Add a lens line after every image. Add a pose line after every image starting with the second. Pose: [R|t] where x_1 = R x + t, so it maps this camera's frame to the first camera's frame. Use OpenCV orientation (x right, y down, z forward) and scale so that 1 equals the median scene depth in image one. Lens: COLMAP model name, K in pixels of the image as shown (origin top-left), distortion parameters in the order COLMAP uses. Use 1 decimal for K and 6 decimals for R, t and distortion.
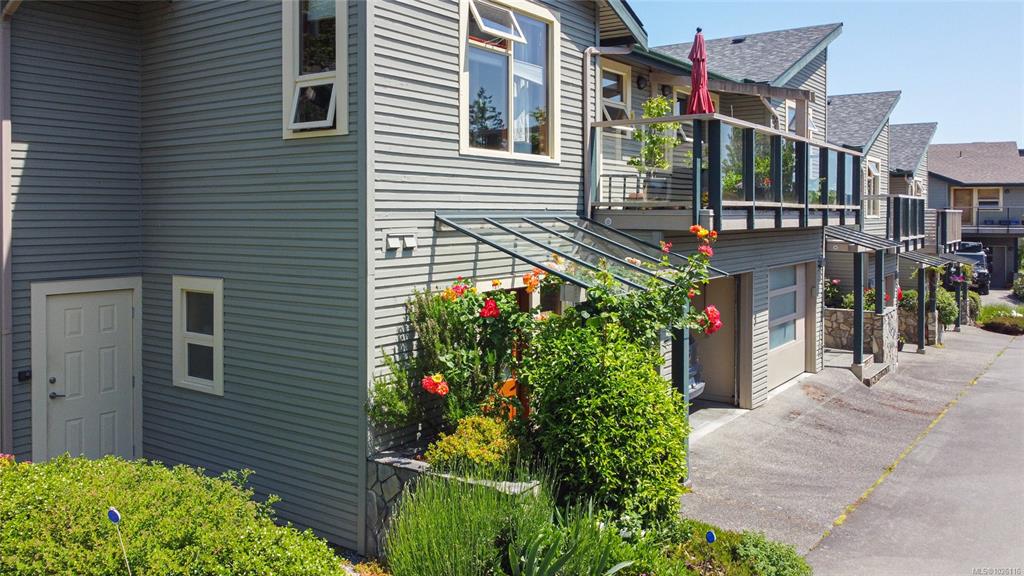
lens RADIAL K [[814.7, 0, 512.0], [0, 814.7, 288.0], [0, 0, 1]] dist [-0.001288, -0.001931]
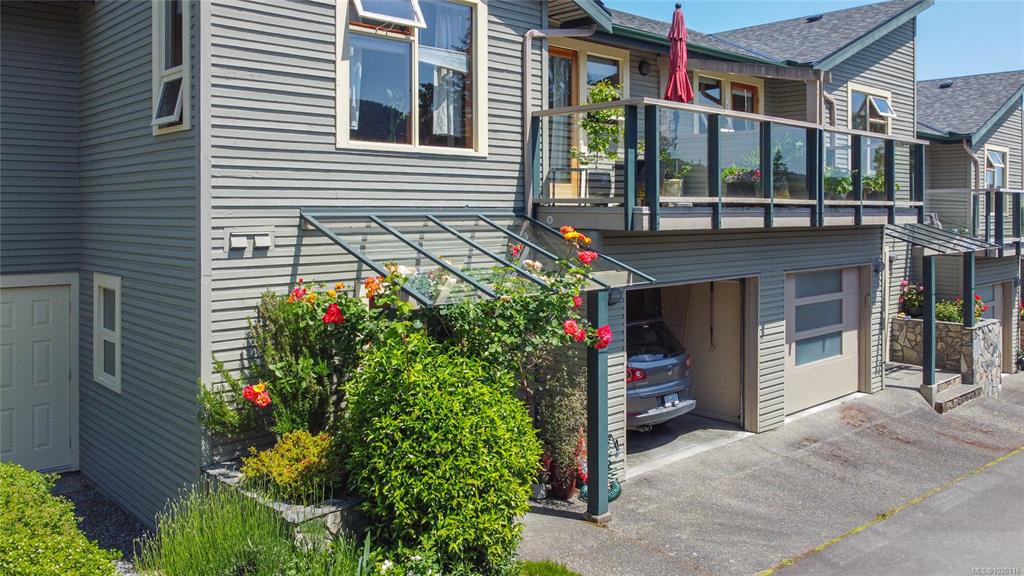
lens RADIAL K [[815.5, 0, 512.3], [0, 815.5, 272.9], [0, 0, 1]] dist [-0.002389, 0.001321]
pose [[0.978660, 0.015594, -0.204896, 0.280221], [-0.018531, 0.999751, -0.012421, -0.010644], [0.204651, 0.015953, 0.978705, 0.105619]]
